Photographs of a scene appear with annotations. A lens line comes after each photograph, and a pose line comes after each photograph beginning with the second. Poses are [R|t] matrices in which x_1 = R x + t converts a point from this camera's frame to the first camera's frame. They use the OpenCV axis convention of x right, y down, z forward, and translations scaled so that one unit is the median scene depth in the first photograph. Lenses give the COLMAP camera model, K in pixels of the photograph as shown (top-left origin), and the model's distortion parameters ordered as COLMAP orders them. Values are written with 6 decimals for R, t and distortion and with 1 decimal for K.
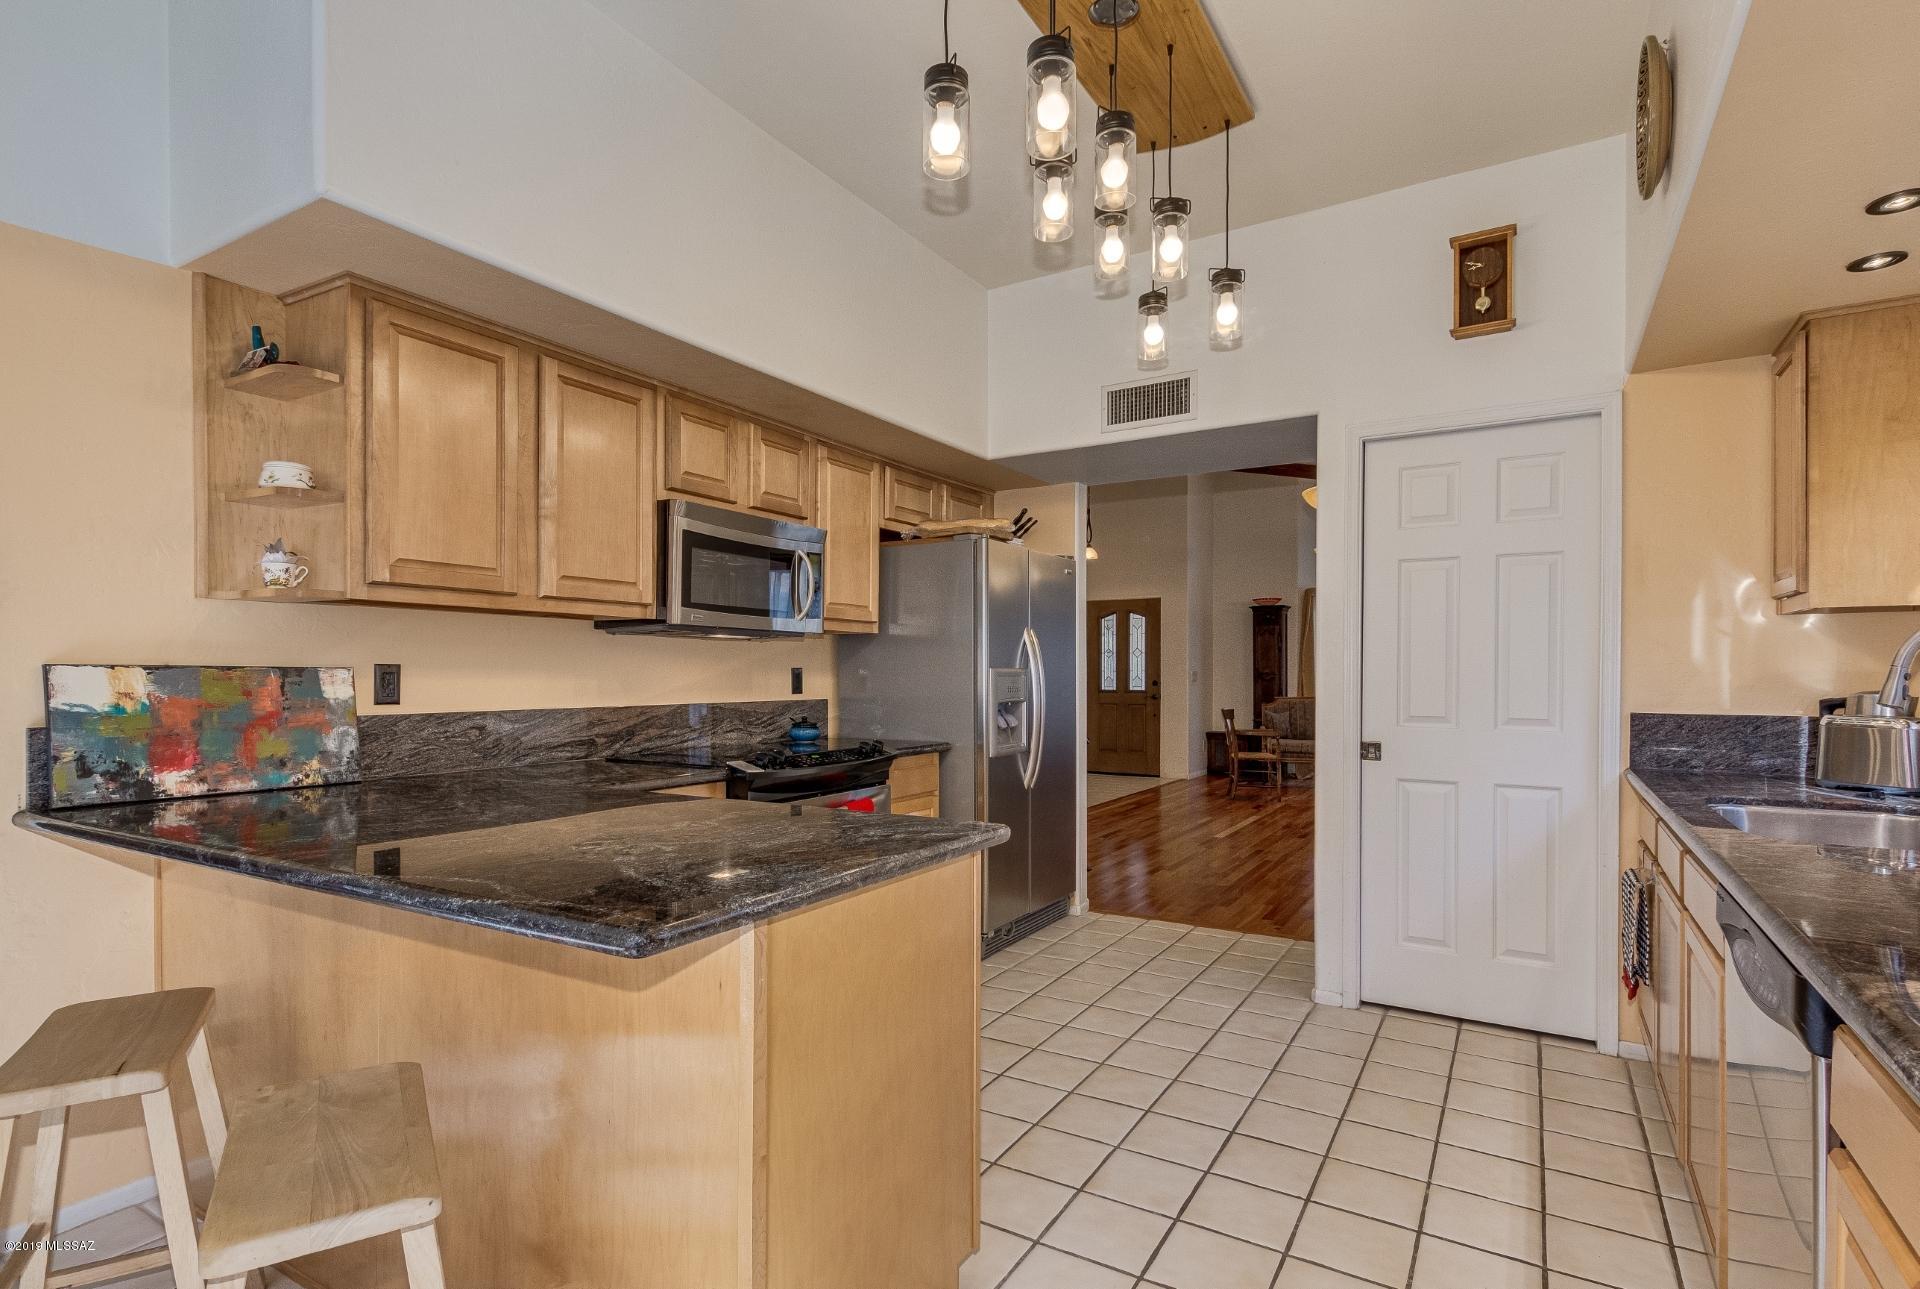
lens RADIAL K [[937.2, 0, 964.0], [0, 937.2, 665.5], [0, 0, 1]] dist [0.003925, 0.000122]
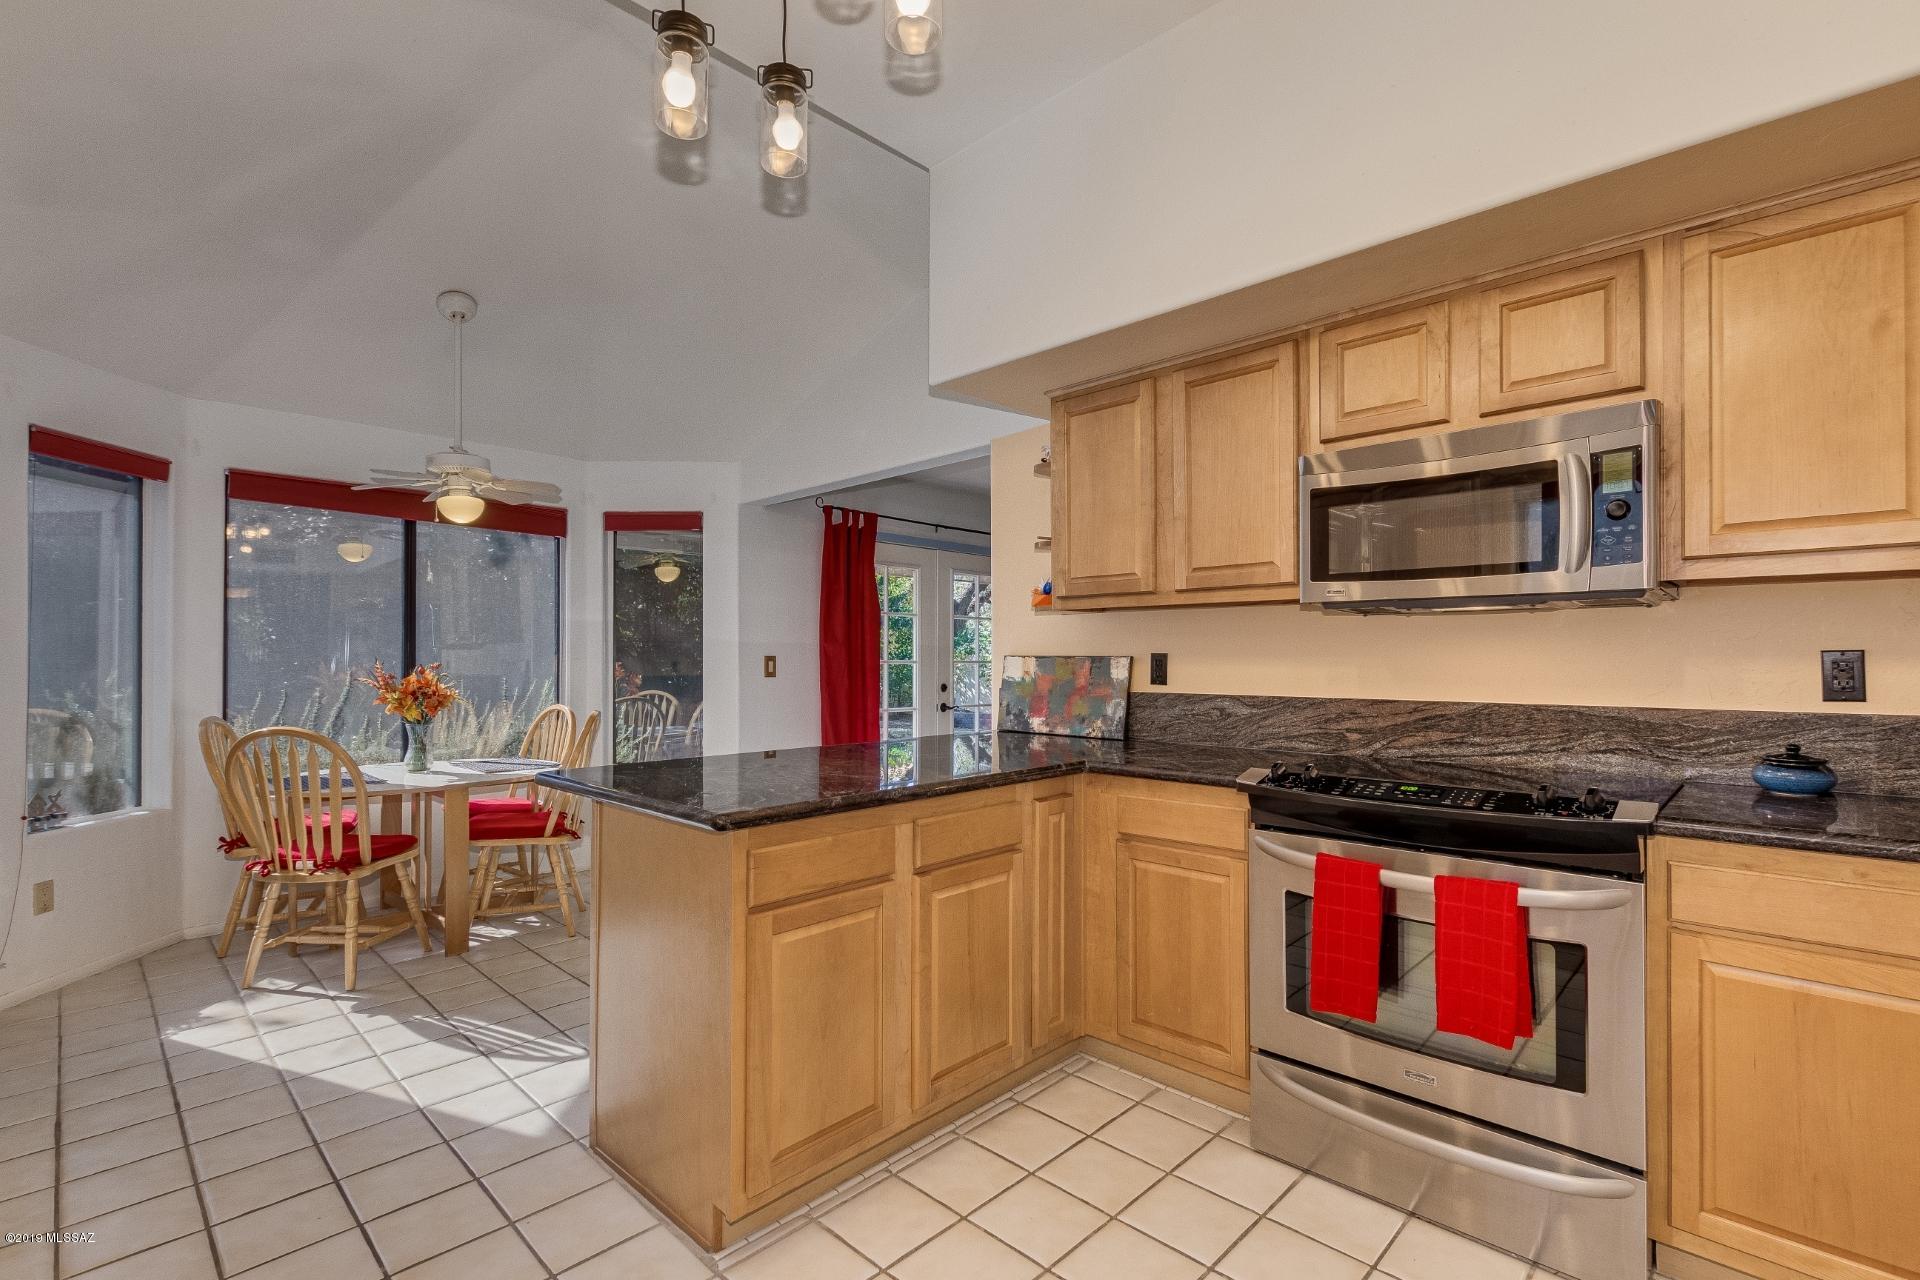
lens RADIAL K [[887.7, 0, 966.2], [0, 887.7, 649.3], [0, 0, 1]] dist [0.010907, -0.006374]
pose [[-0.223626, -0.013005, -0.974588, 0.659504], [0.006528, 0.999869, -0.014841, 0.009629], [0.974653, -0.009681, -0.223512, 1.055583]]
